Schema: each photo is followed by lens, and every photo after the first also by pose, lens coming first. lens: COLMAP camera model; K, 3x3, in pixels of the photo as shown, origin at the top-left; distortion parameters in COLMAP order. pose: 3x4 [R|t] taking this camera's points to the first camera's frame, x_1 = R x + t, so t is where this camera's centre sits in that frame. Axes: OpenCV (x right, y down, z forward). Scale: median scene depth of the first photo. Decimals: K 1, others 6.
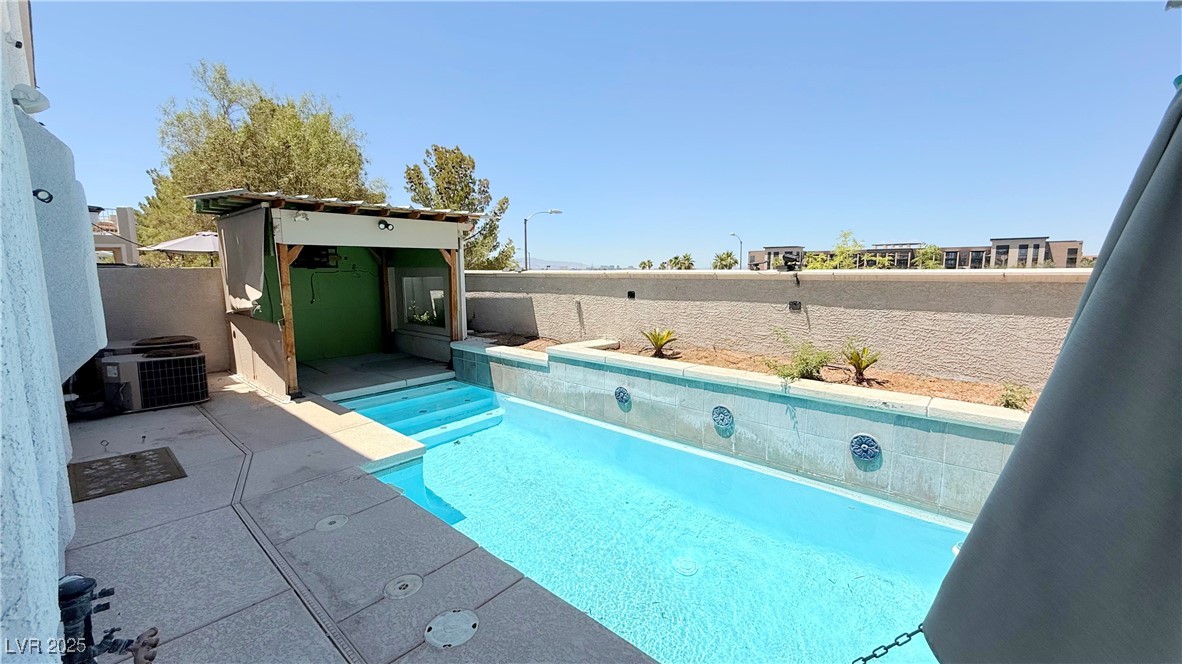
lens RADIAL K [[474.5, 0, 591.0], [0, 474.5, 332.0], [0, 0, 1]] dist [0.000366, 0.000059]
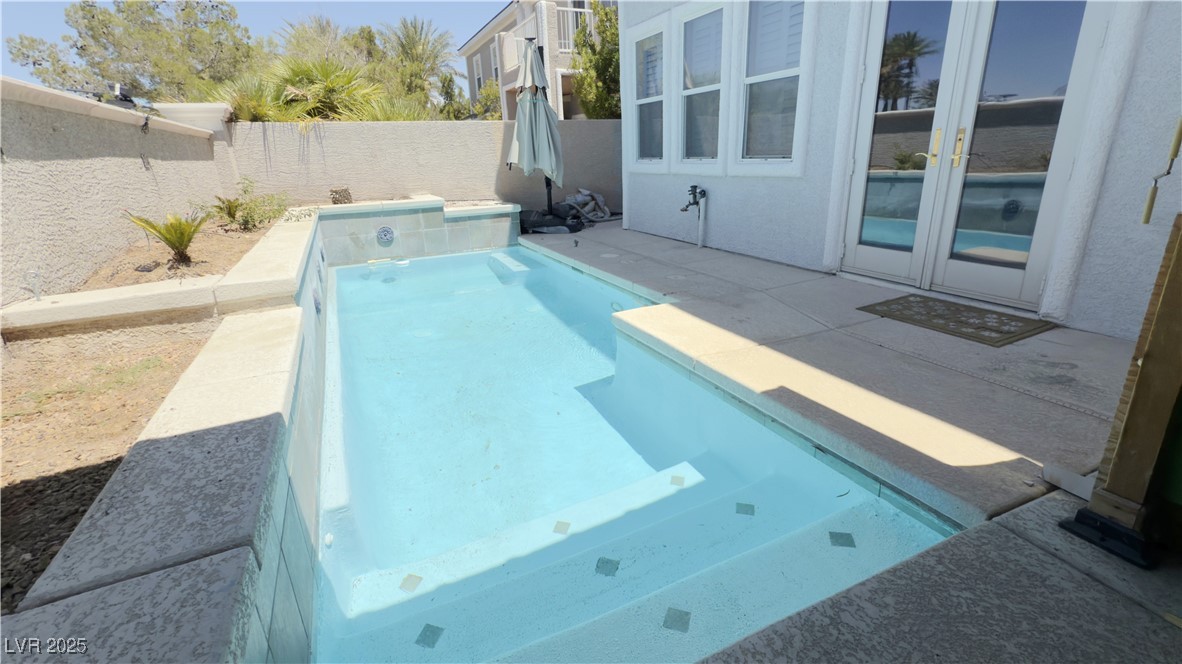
lens RADIAL K [[474.5, 0, 591.0], [0, 474.5, 332.0], [0, 0, 1]] dist [0.000366, 0.000059]
pose [[-0.911550, -0.099212, 0.399041, -0.701814], [0.102917, 0.884517, 0.455013, -0.125925], [-0.398101, 0.455836, -0.796071, 1.840232]]
